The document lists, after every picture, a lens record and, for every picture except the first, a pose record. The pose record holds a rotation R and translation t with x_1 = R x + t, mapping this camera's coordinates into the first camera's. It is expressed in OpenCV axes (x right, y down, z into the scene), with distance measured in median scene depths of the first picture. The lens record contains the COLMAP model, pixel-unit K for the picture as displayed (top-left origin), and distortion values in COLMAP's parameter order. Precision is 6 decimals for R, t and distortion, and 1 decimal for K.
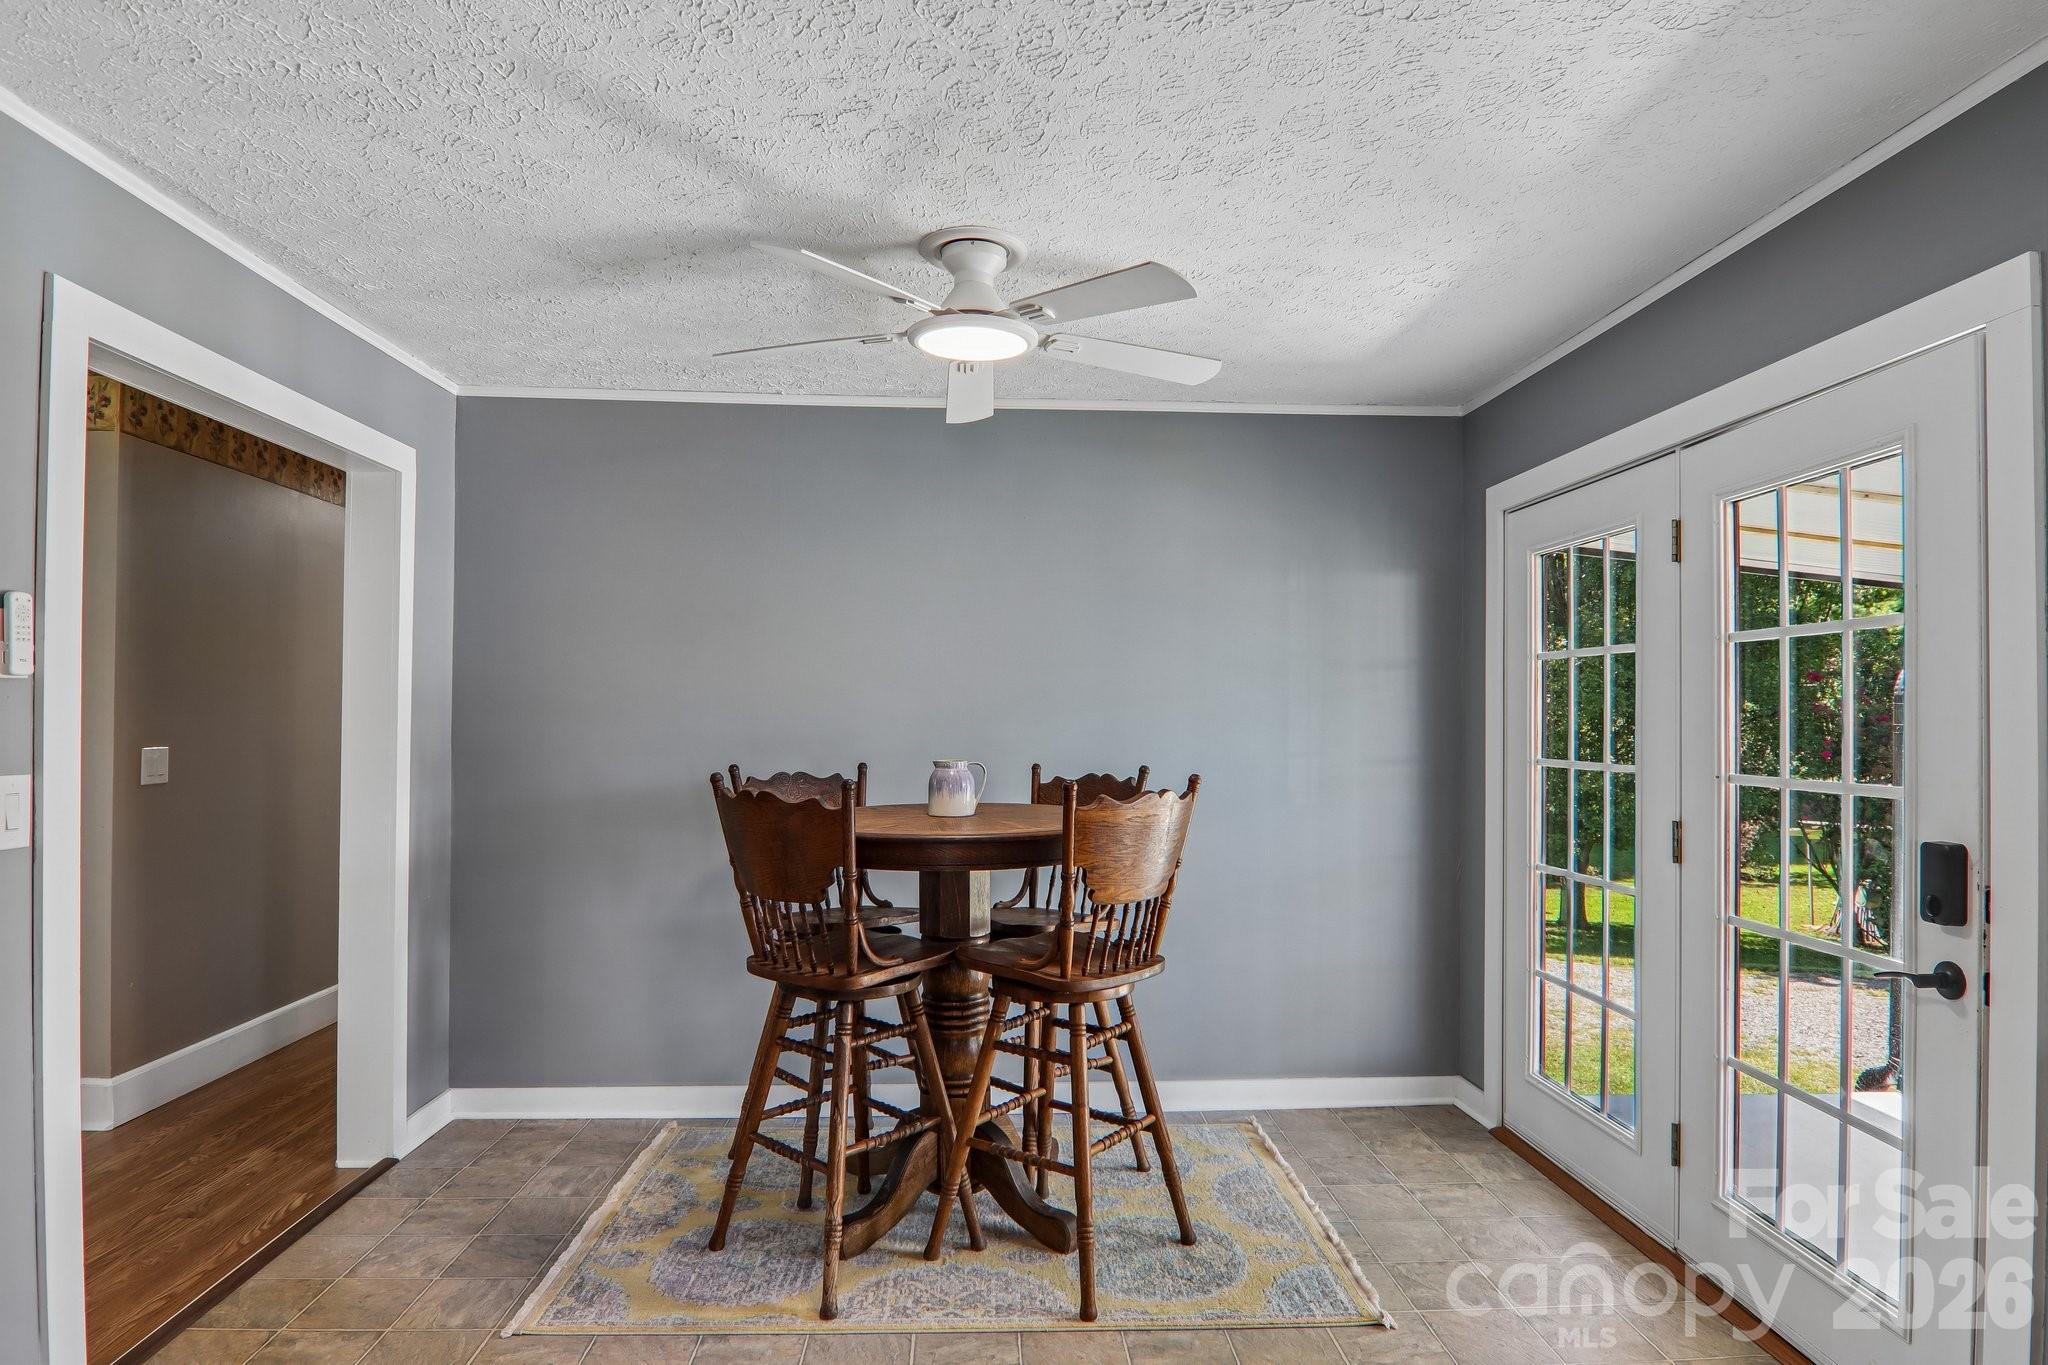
lens RADIAL K [[1132.7, 0, 1021.1], [0, 1132.7, 702.5], [0, 0, 1]] dist [-0.000350, -0.017557]
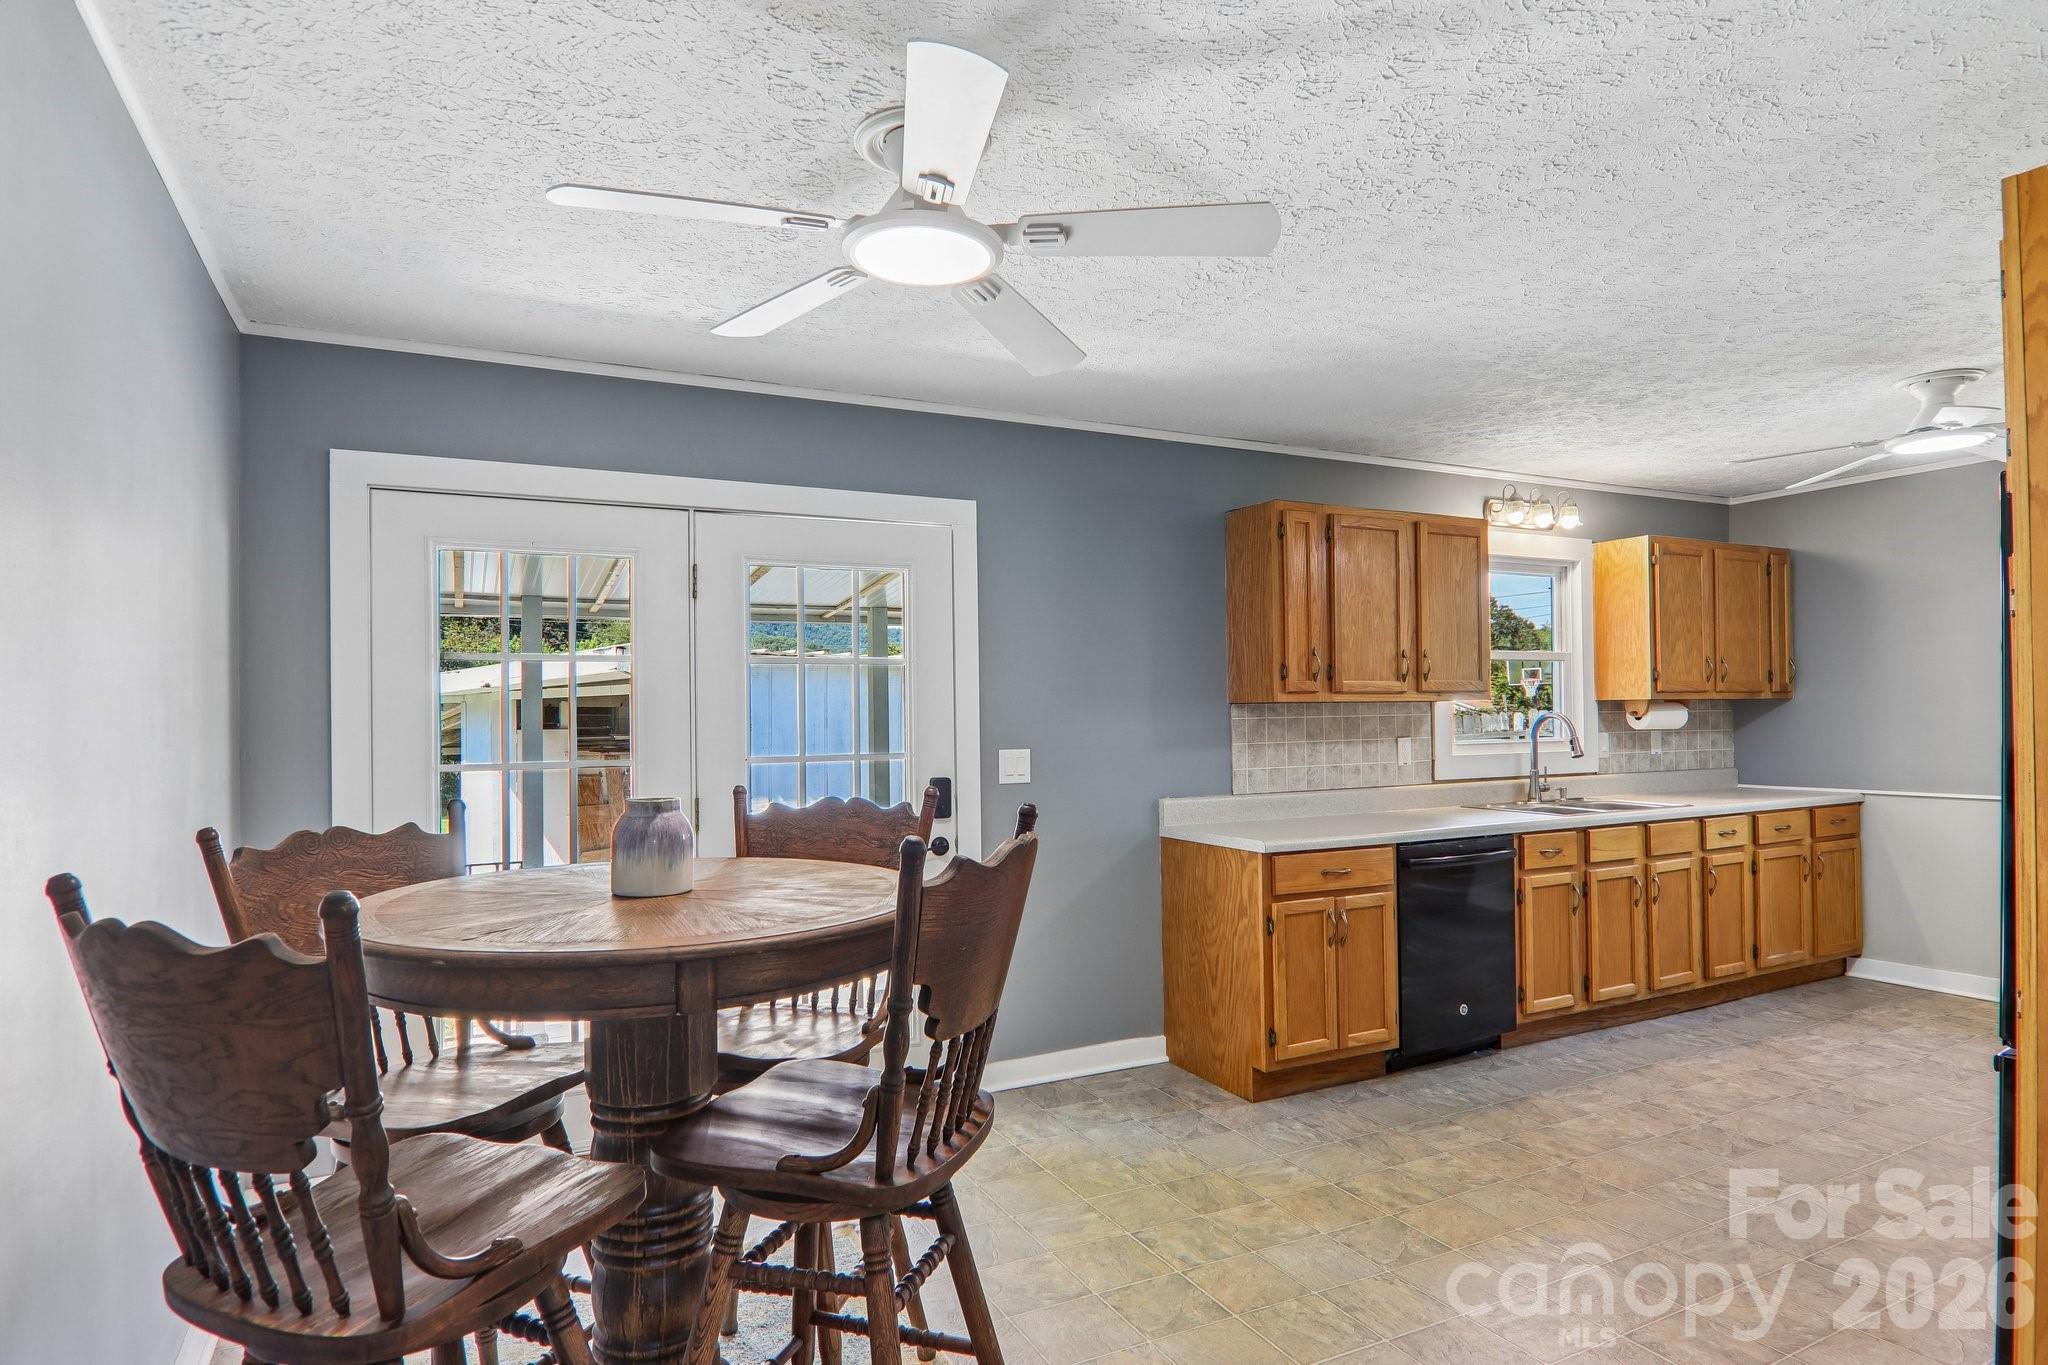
lens RADIAL K [[1132.7, 0, 1030.6], [0, 1132.7, 702.5], [0, 0, 1]] dist [-0.000350, -0.017557]
pose [[-0.412248, 0.008992, 0.911027, -0.618041], [-0.000108, 0.999951, -0.009918, 0.006932], [-0.911071, -0.004187, -0.412227, 0.962706]]
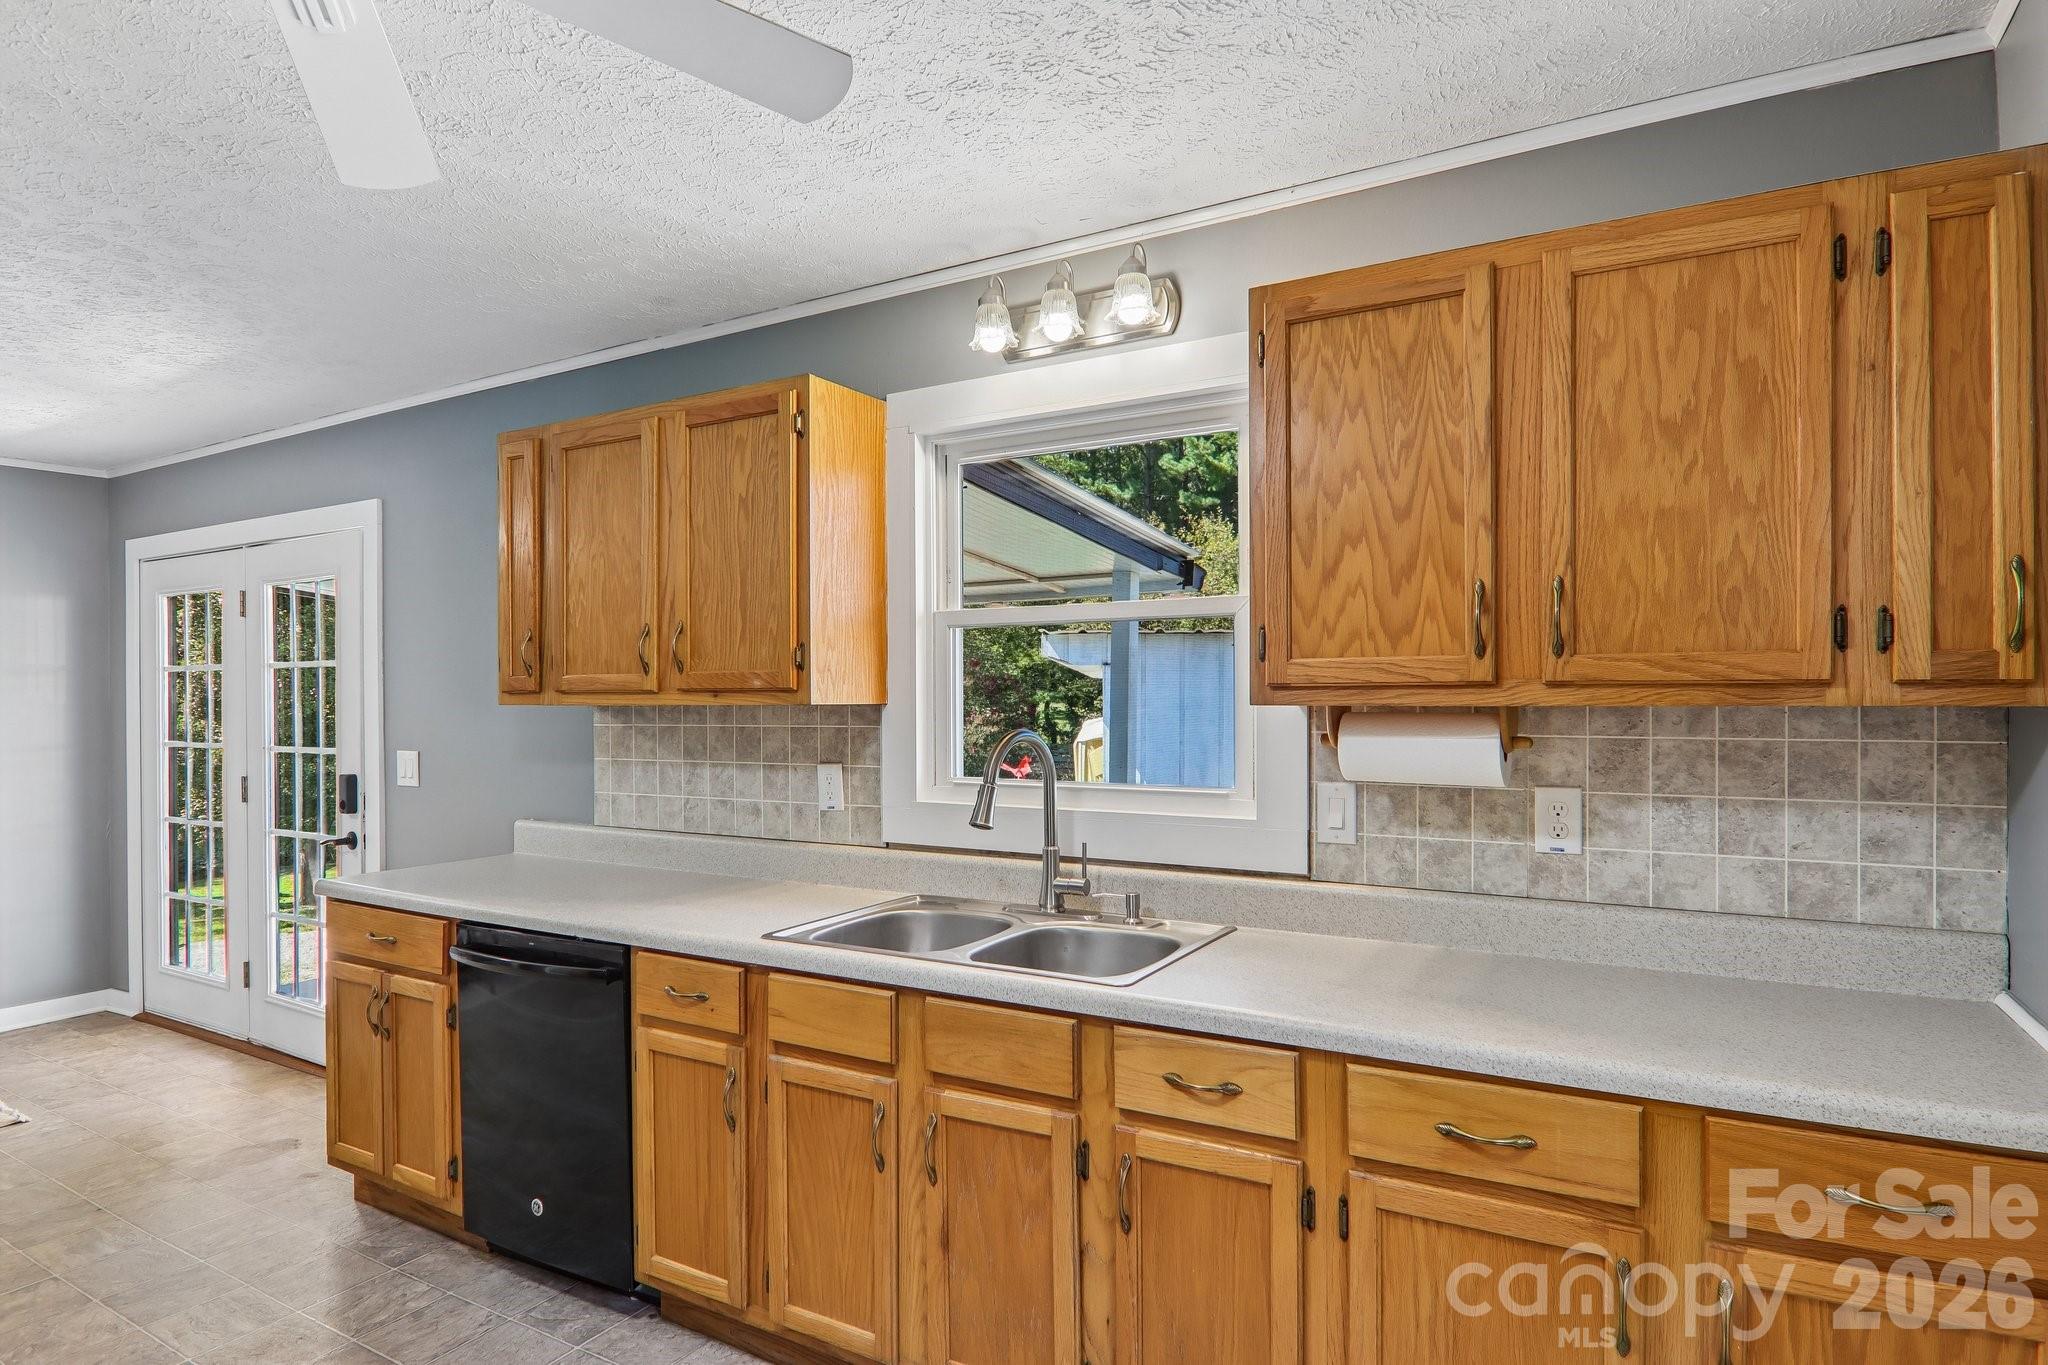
lens RADIAL K [[1132.7, 0, 1029.3], [0, 1132.7, 700.9], [0, 0, 1]] dist [-0.000350, -0.017557]
pose [[0.543186, -0.011696, 0.839531, -0.137299], [-0.001529, 0.999888, 0.014920, -0.024291], [-0.839611, -0.009388, 0.543107, -0.681234]]
